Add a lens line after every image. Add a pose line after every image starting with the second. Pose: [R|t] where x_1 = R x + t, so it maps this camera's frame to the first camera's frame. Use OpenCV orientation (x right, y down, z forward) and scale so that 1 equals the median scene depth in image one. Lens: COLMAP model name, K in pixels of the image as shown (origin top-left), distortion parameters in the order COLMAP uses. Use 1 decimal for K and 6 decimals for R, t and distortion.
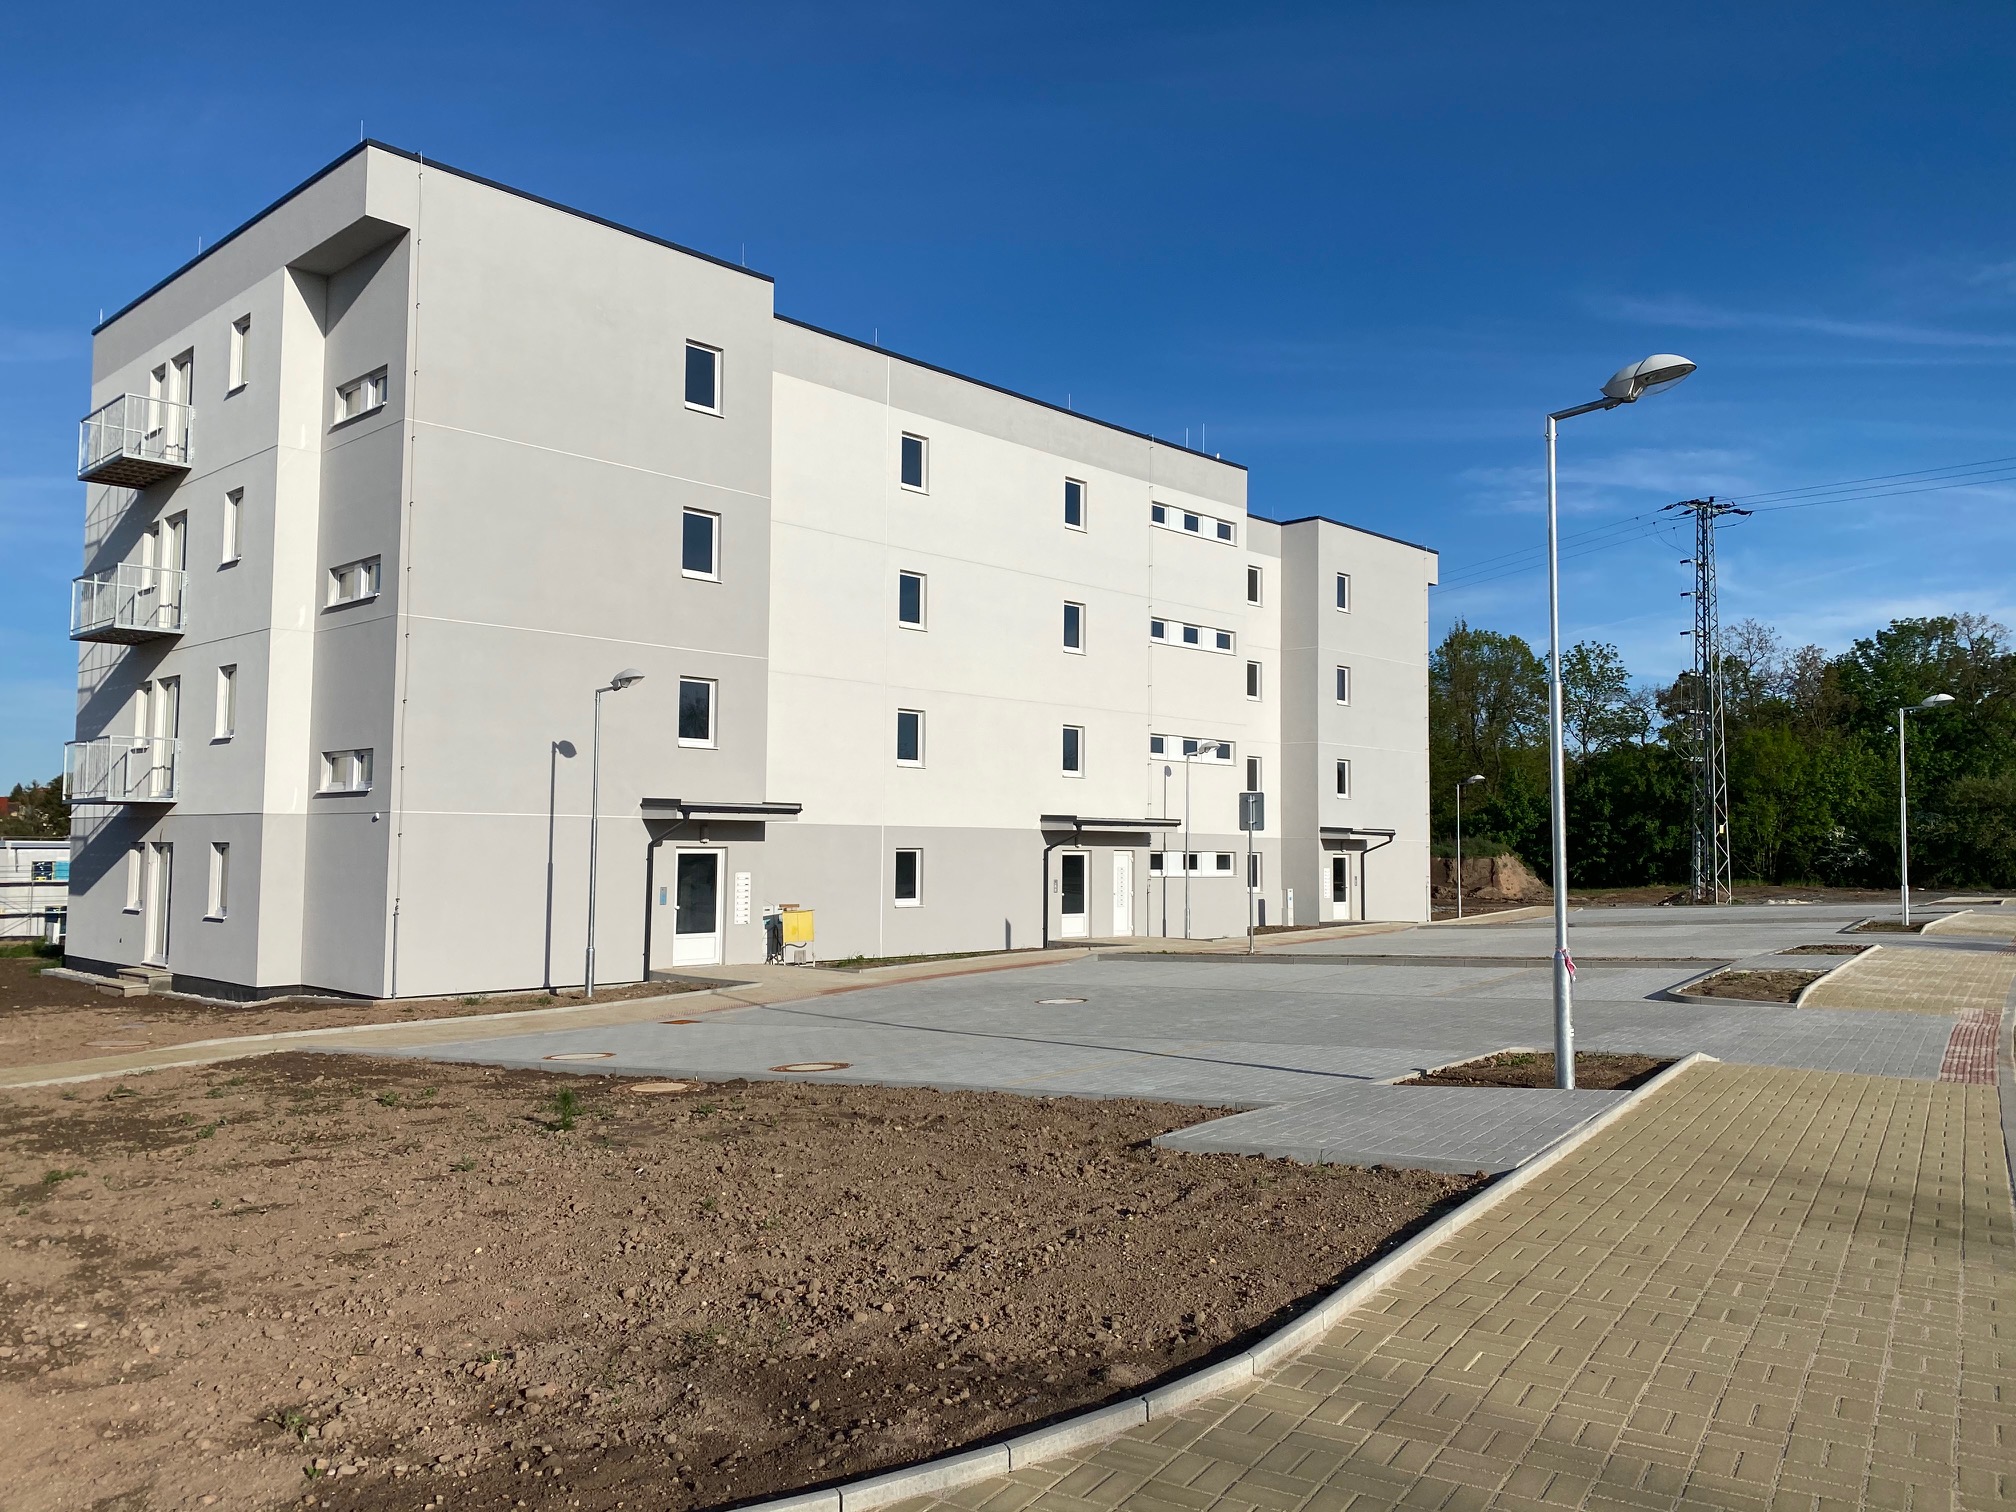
lens RADIAL K [[1502.8, 0, 1008.0], [0, 1502.8, 756.0], [0, 0, 1]] dist [0.000418, 0.000738]
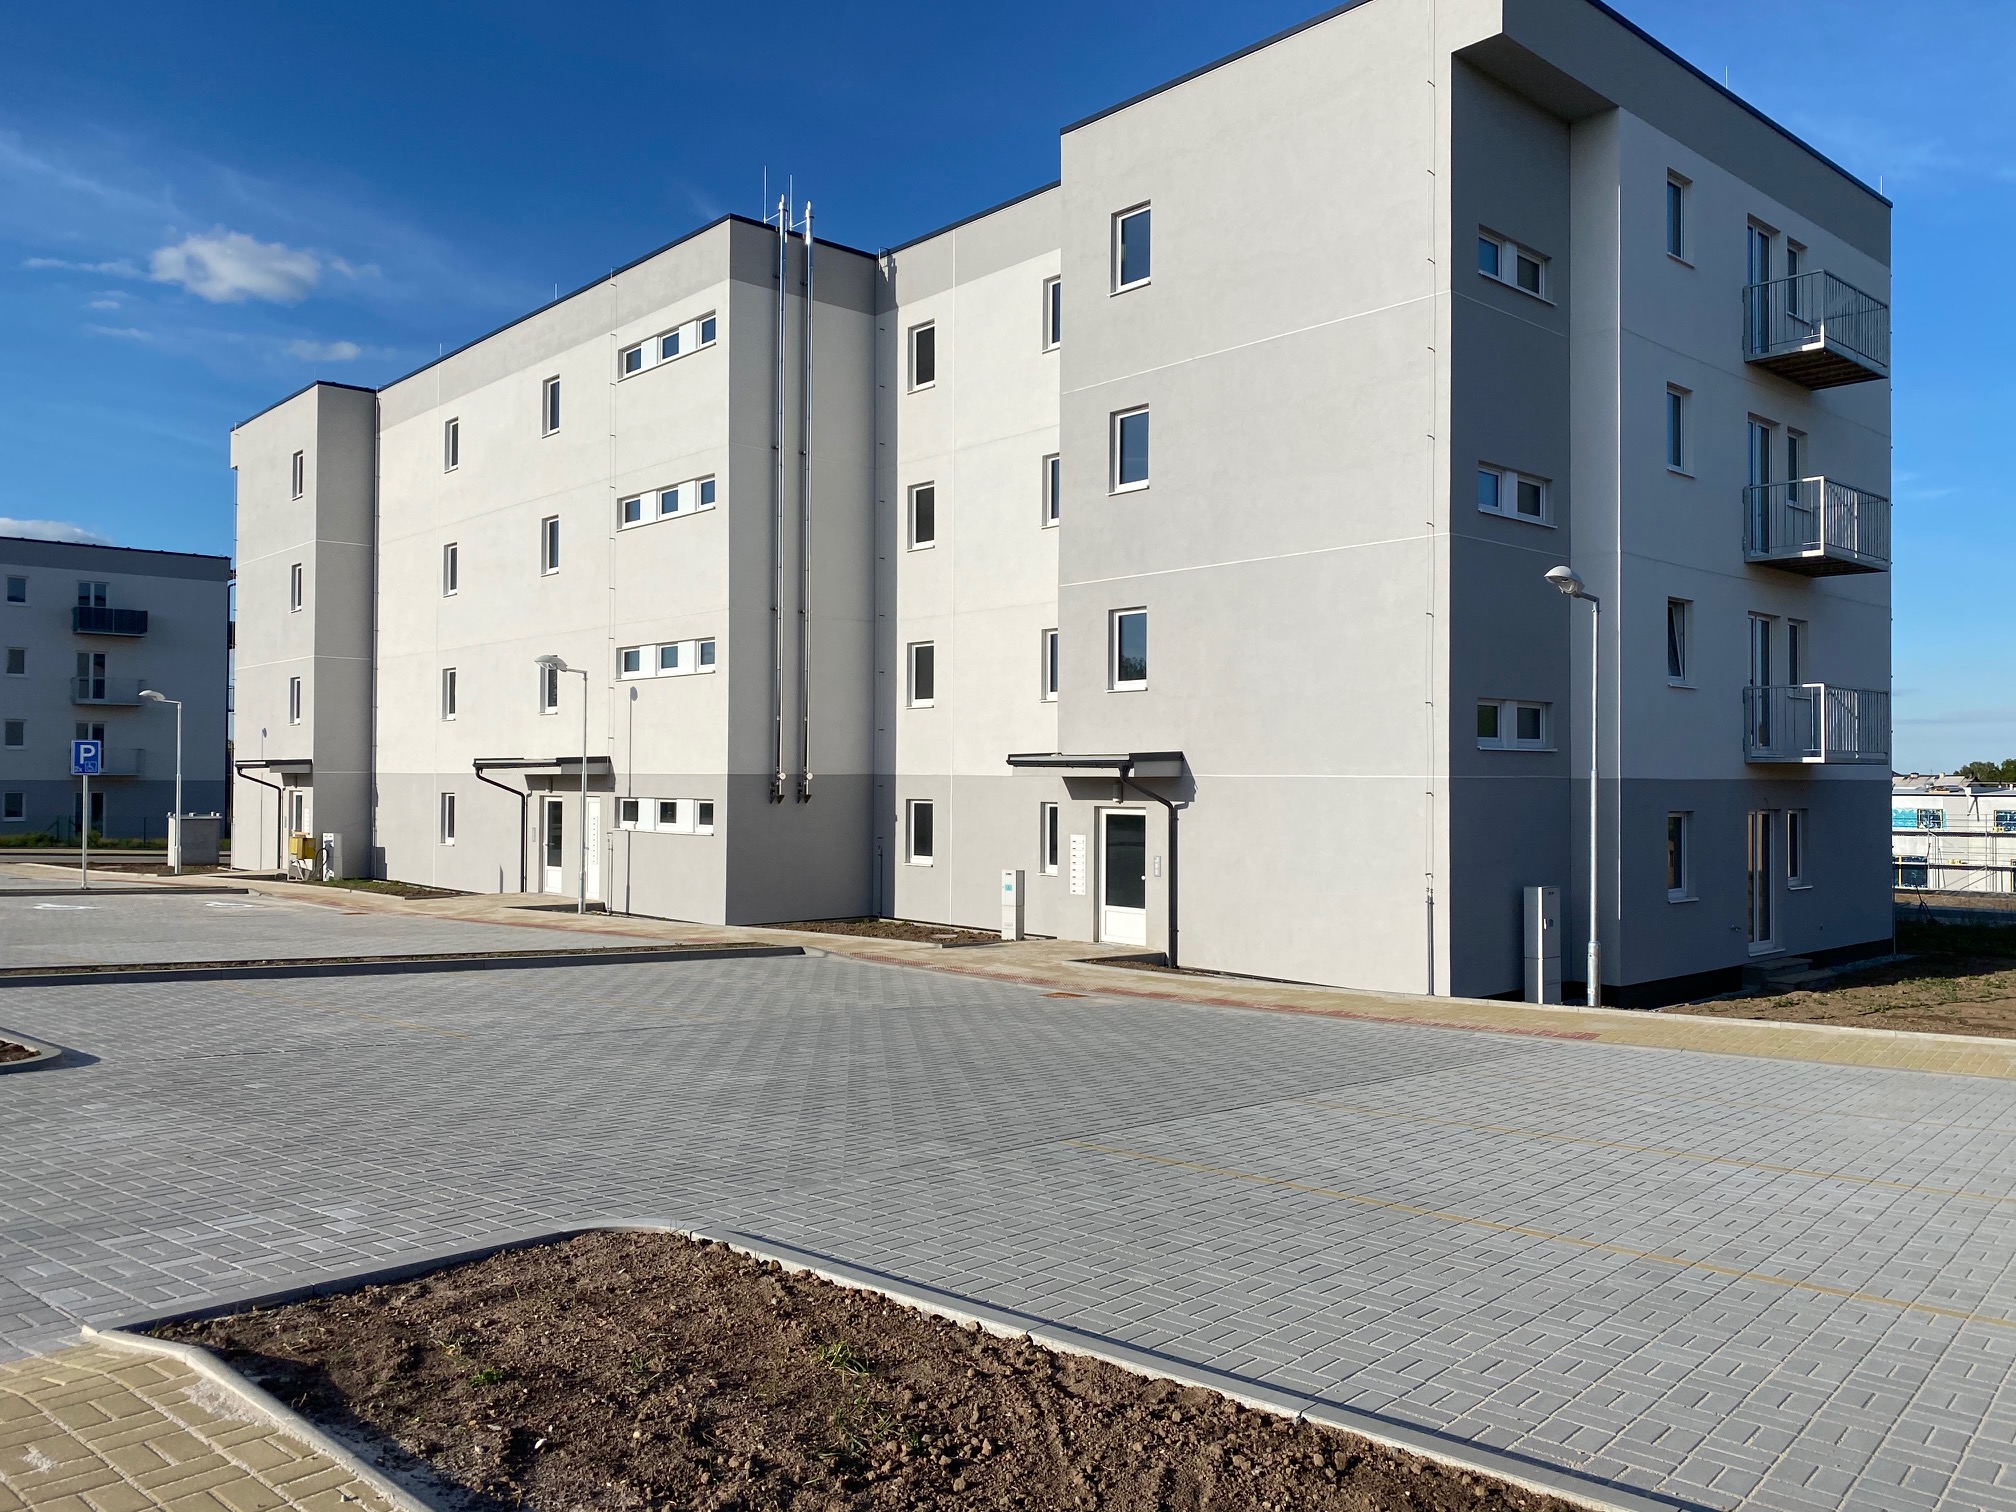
lens RADIAL K [[1502.8, 0, 1008.0], [0, 1502.8, 756.0], [0, 0, 1]] dist [0.000418, 0.000738]
pose [[-0.014072, -0.025357, -0.999579, 0.861183], [0.058957, 0.997918, -0.026144, 0.072910], [0.998161, -0.059300, -0.012548, 1.188790]]
